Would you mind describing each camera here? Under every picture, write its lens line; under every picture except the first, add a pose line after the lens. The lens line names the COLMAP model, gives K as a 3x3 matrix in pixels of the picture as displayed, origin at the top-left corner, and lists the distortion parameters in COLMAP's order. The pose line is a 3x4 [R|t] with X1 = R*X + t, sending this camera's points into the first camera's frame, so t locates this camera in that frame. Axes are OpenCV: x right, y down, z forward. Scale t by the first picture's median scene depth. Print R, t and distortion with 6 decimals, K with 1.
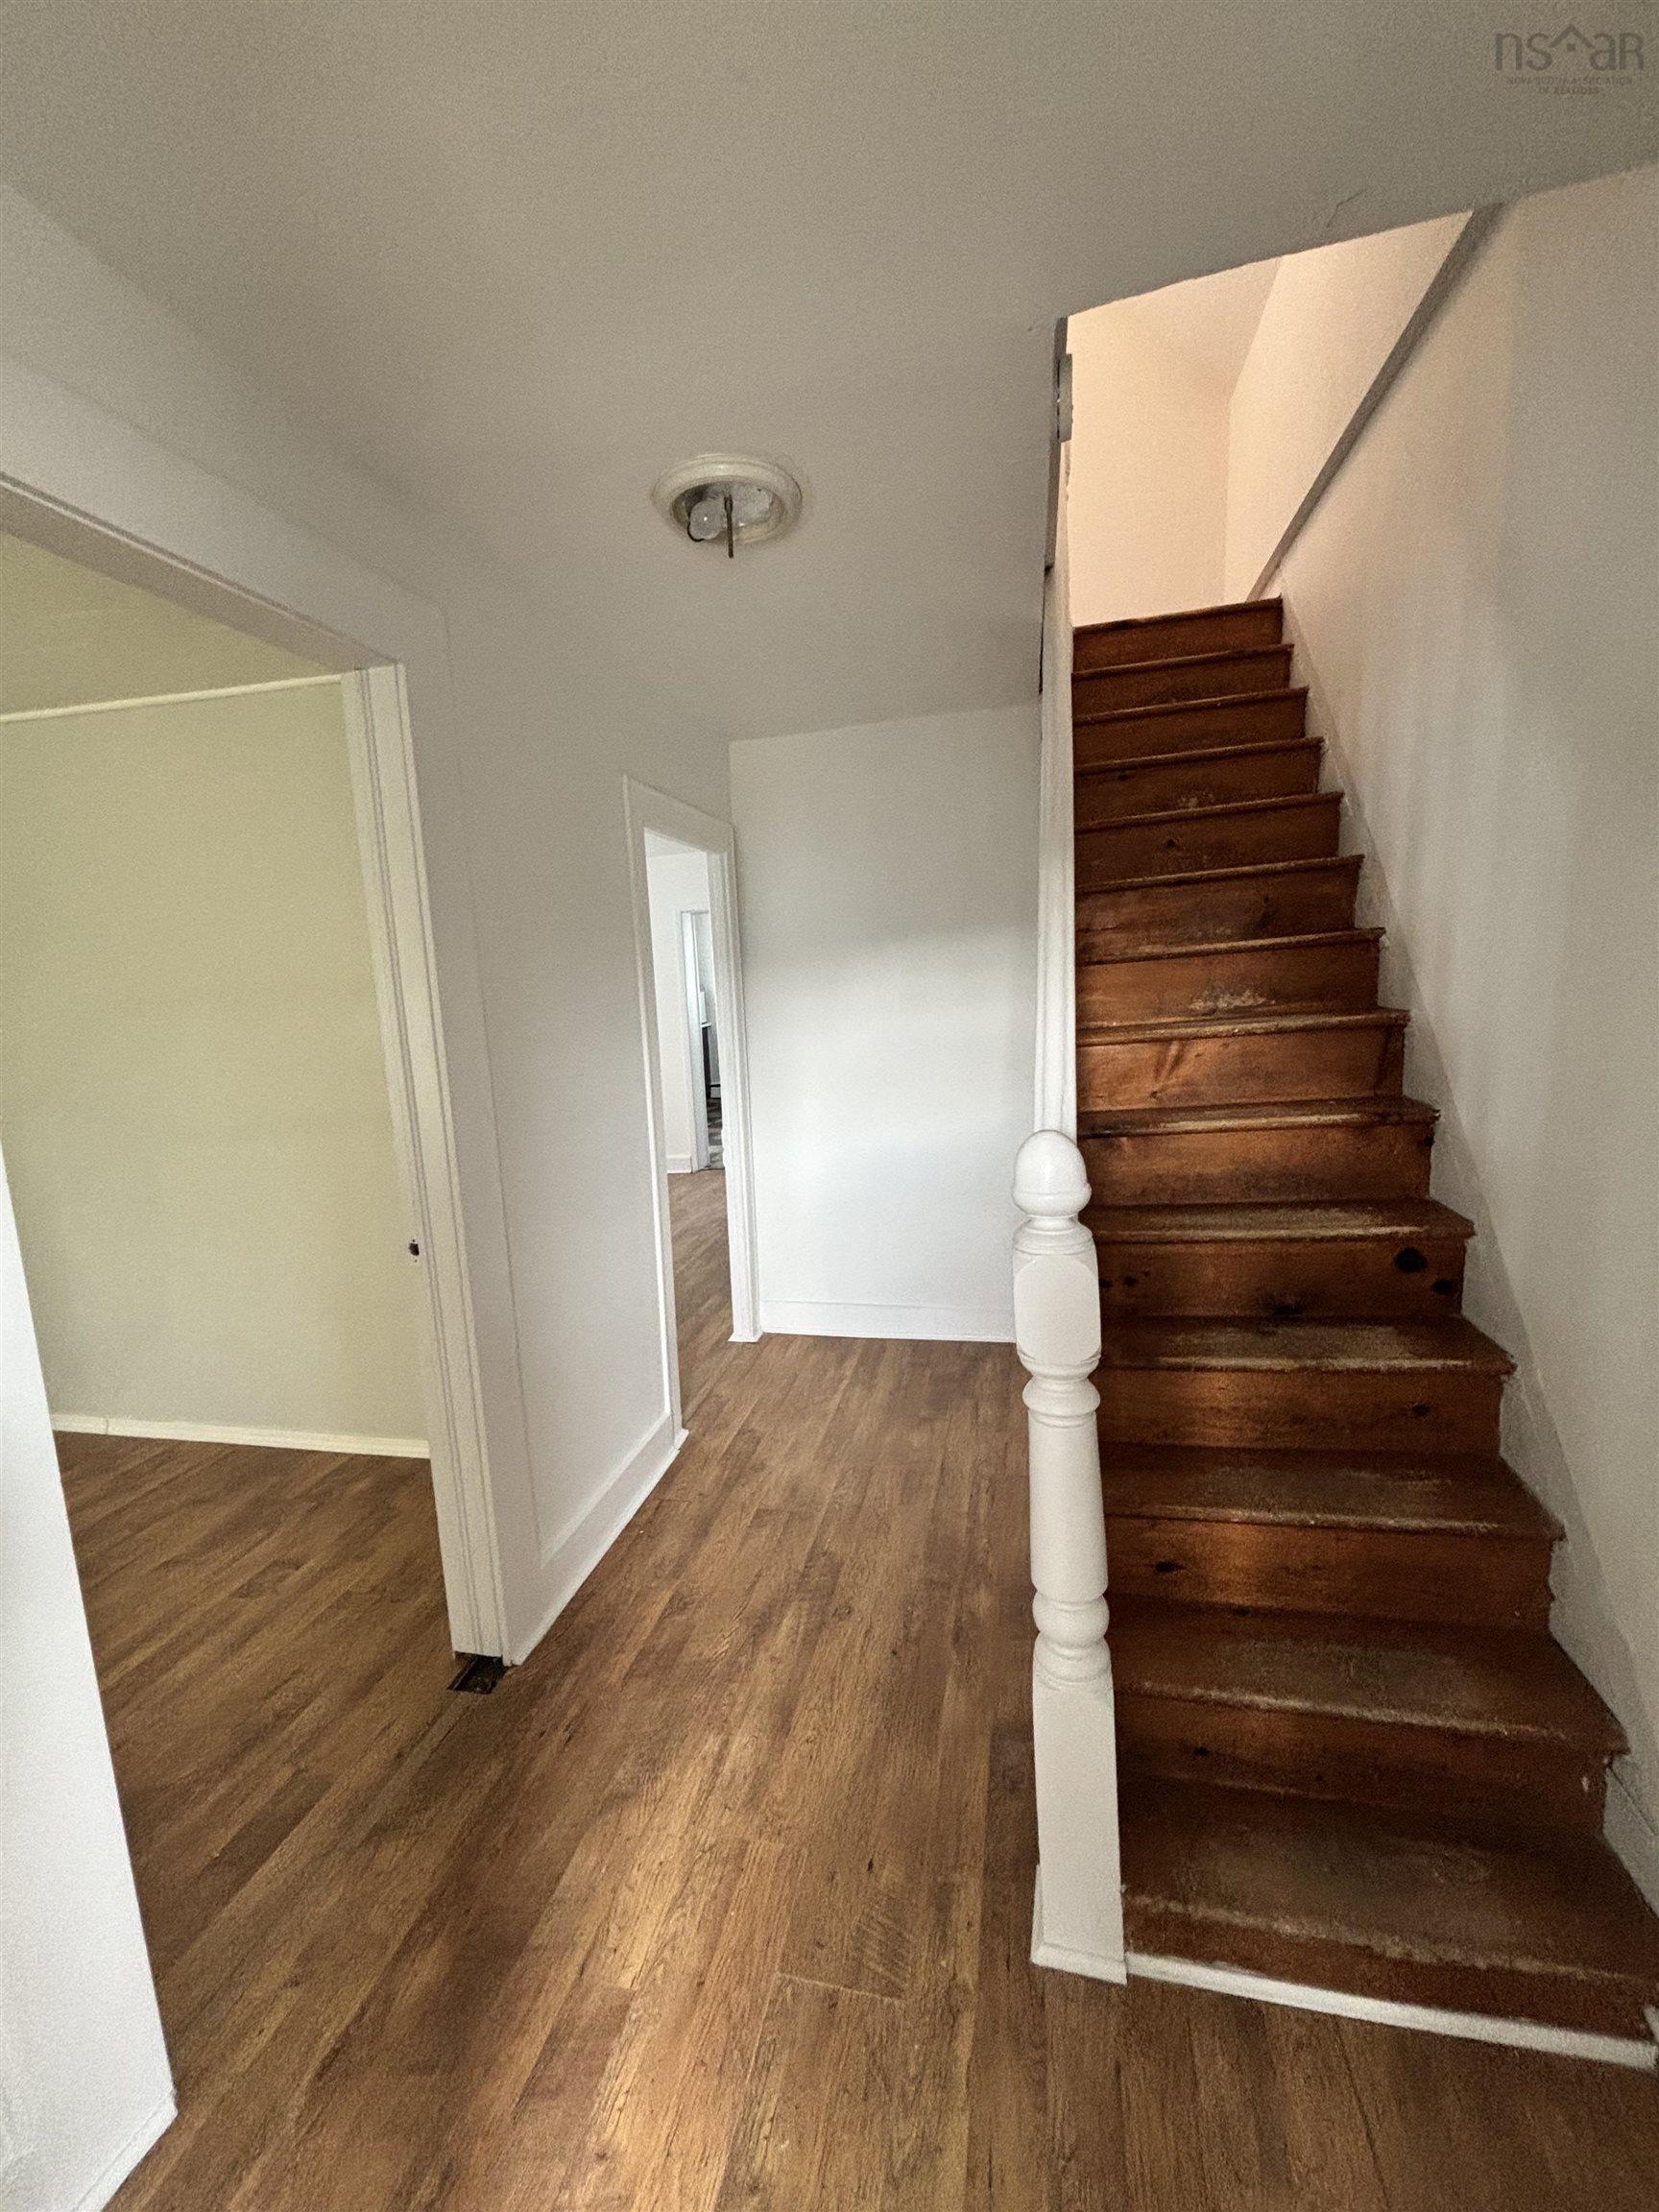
lens RADIAL K [[900.6, 0, 830.4], [0, 900.6, 1102.4], [0, 0, 1]] dist [-0.000179, 0.000308]
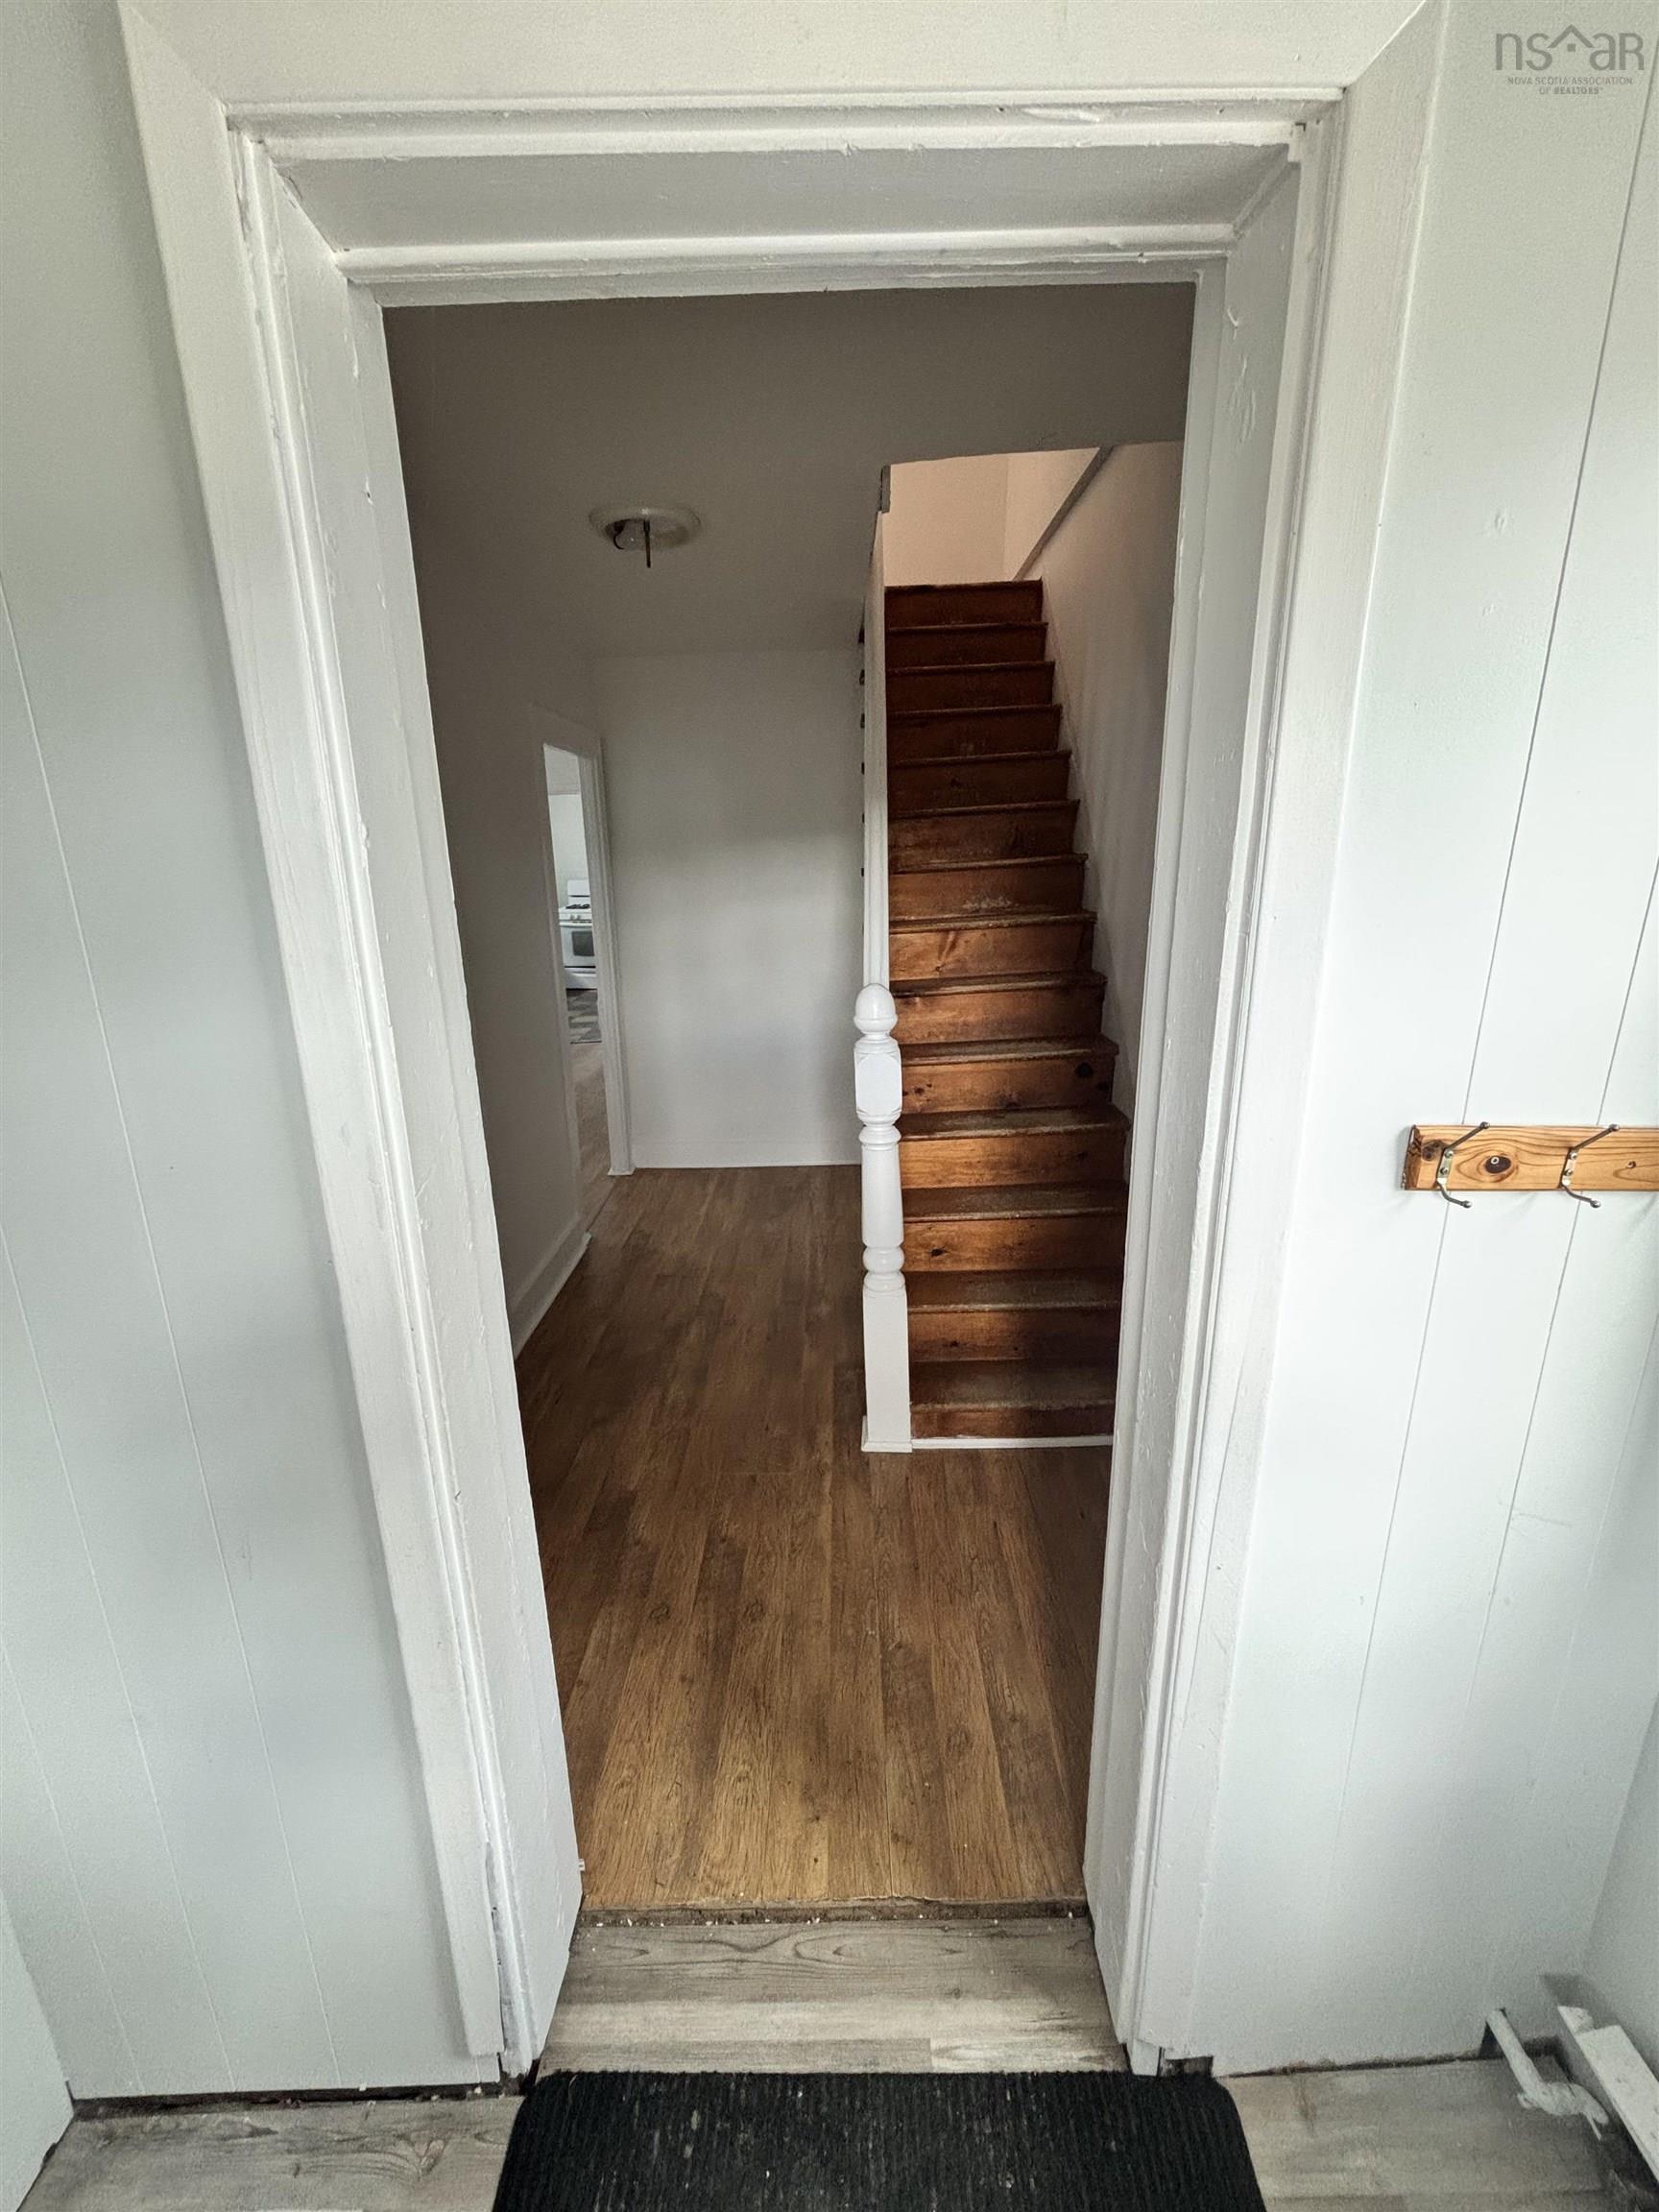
lens RADIAL K [[900.6, 0, 841.5], [0, 900.6, 1107.7], [0, 0, 1]] dist [-0.000179, 0.000308]
pose [[0.974967, -0.029273, 0.220416, -0.136685], [-0.000385, 0.991073, 0.133323, 0.023540], [-0.222351, -0.130070, 0.966251, -0.456383]]
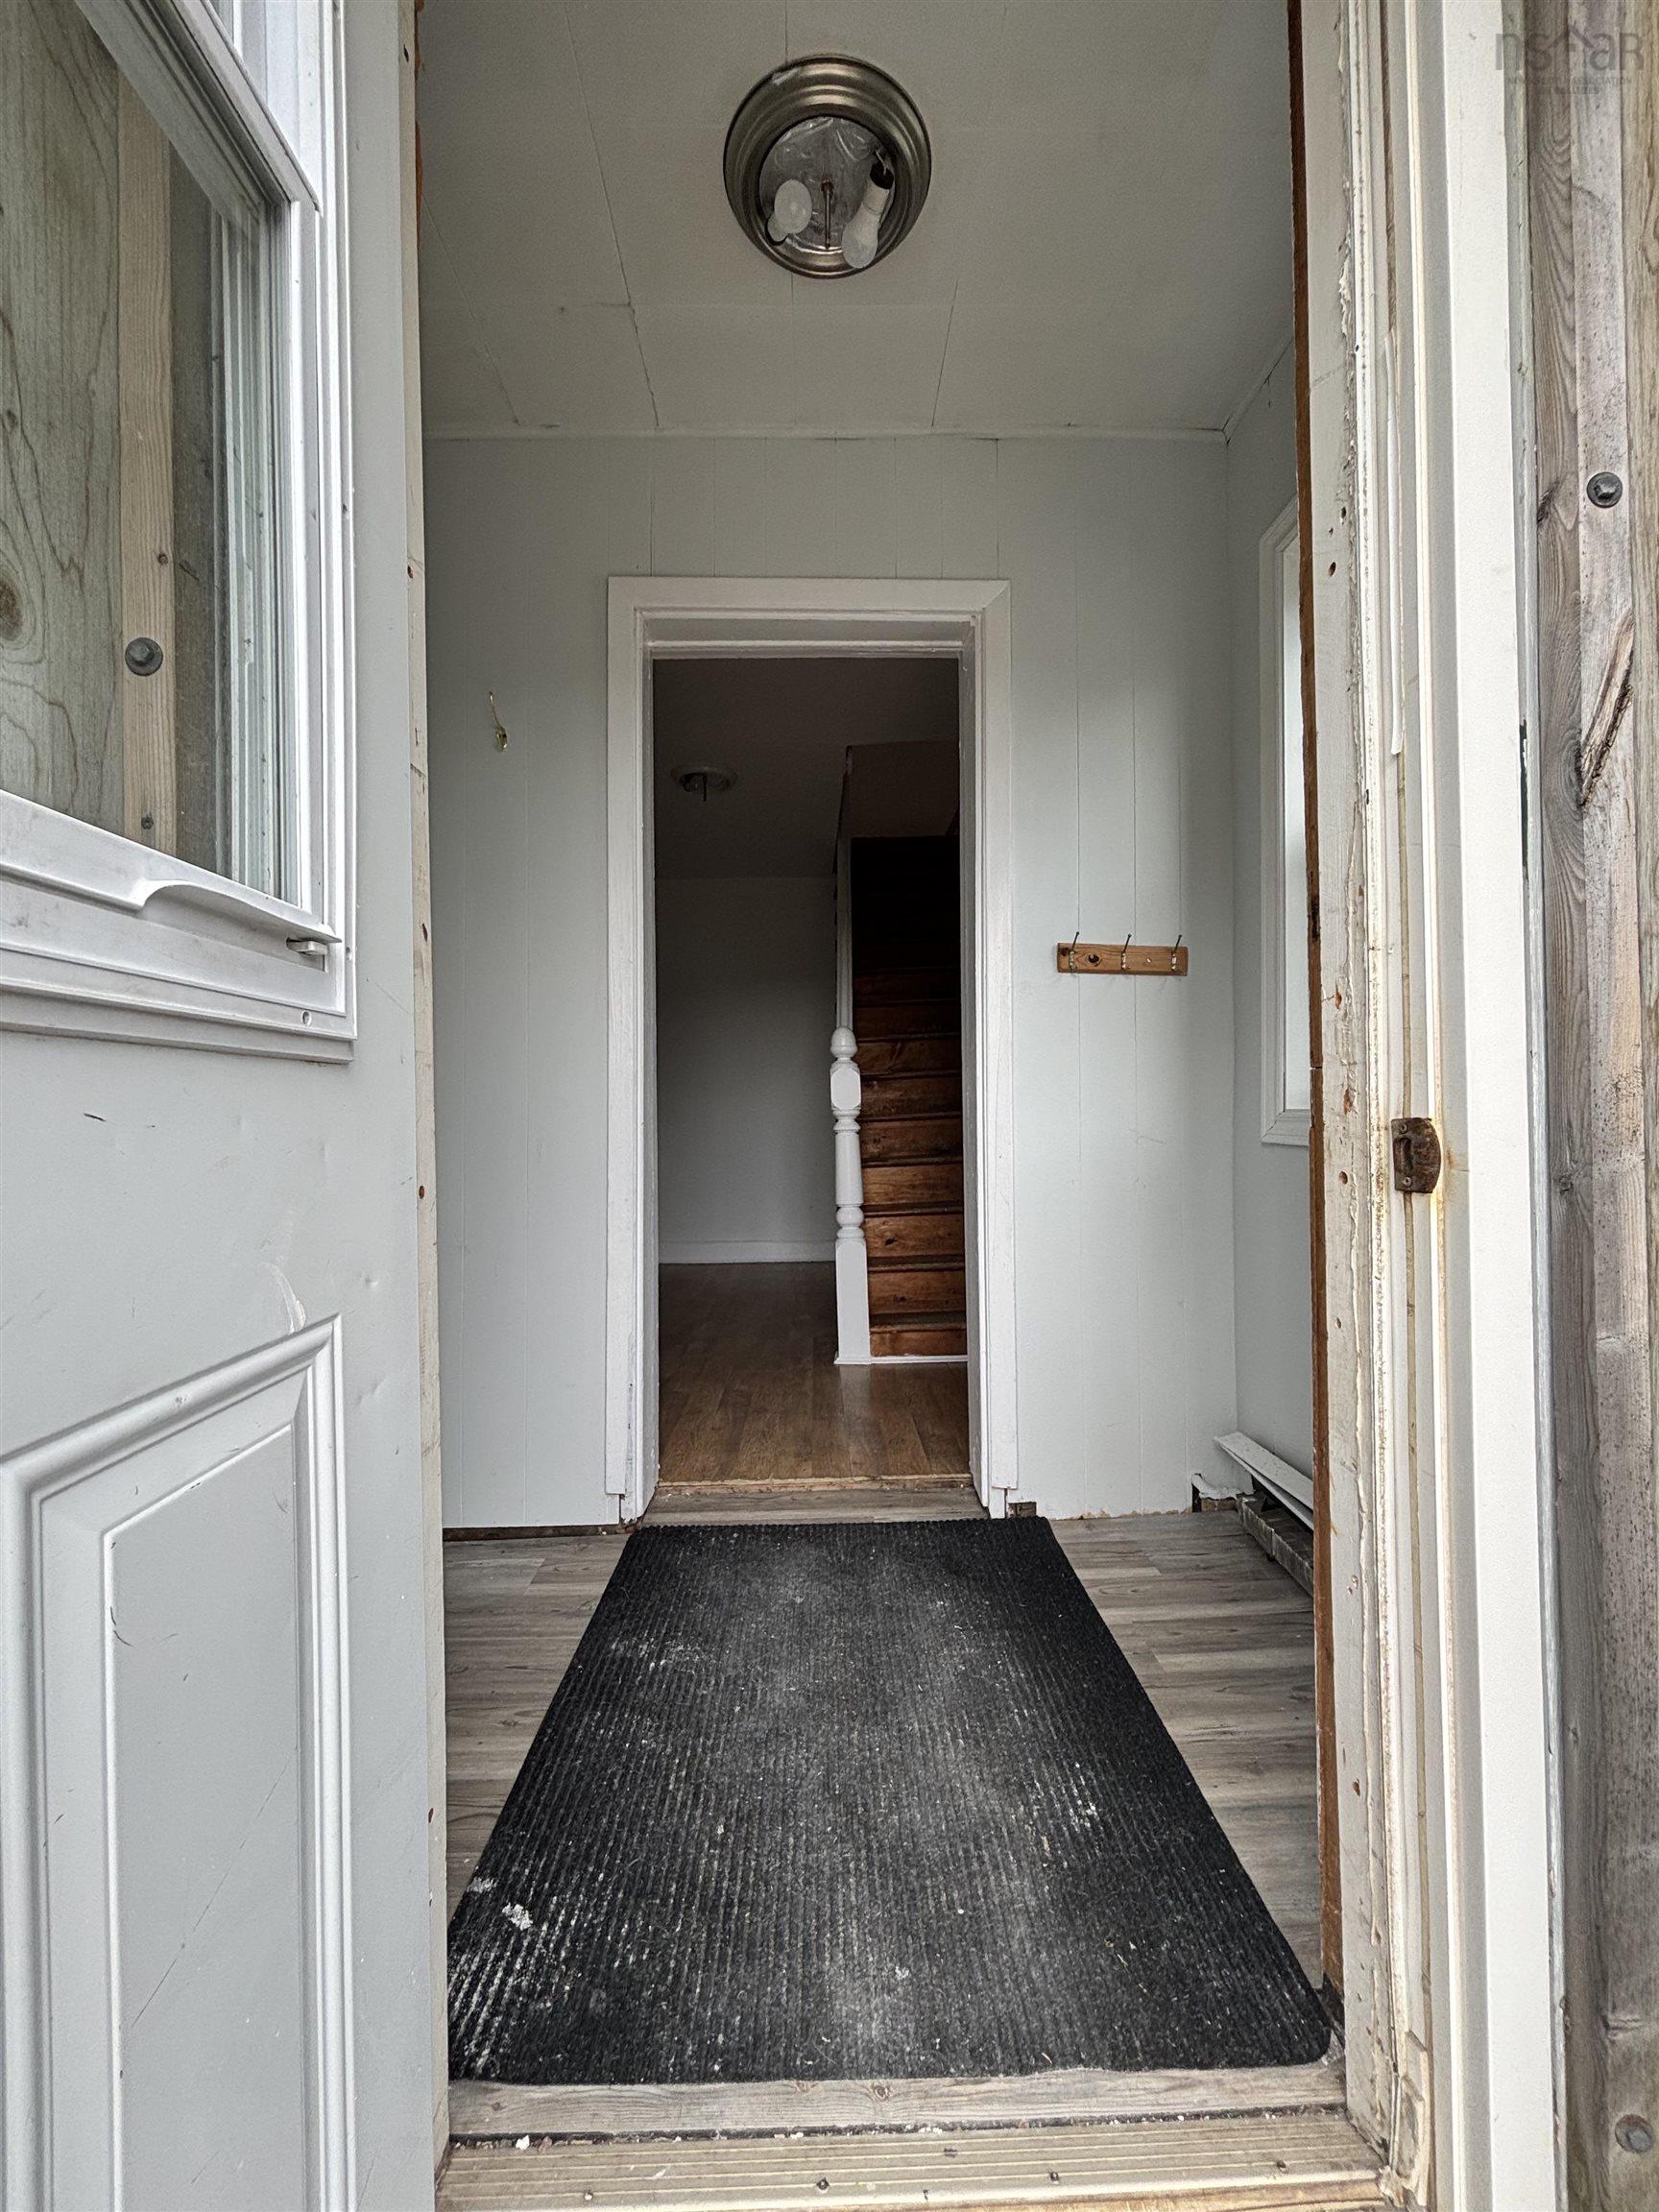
lens RADIAL K [[900.6, 0, 840.8], [0, 900.6, 1104.5], [0, 0, 1]] dist [-0.000179, 0.000308]
pose [[0.968665, 0.039840, 0.245156, -0.274145], [-0.001834, 0.988172, -0.153341, 0.446414], [-0.248365, 0.148086, 0.957280, -1.029598]]
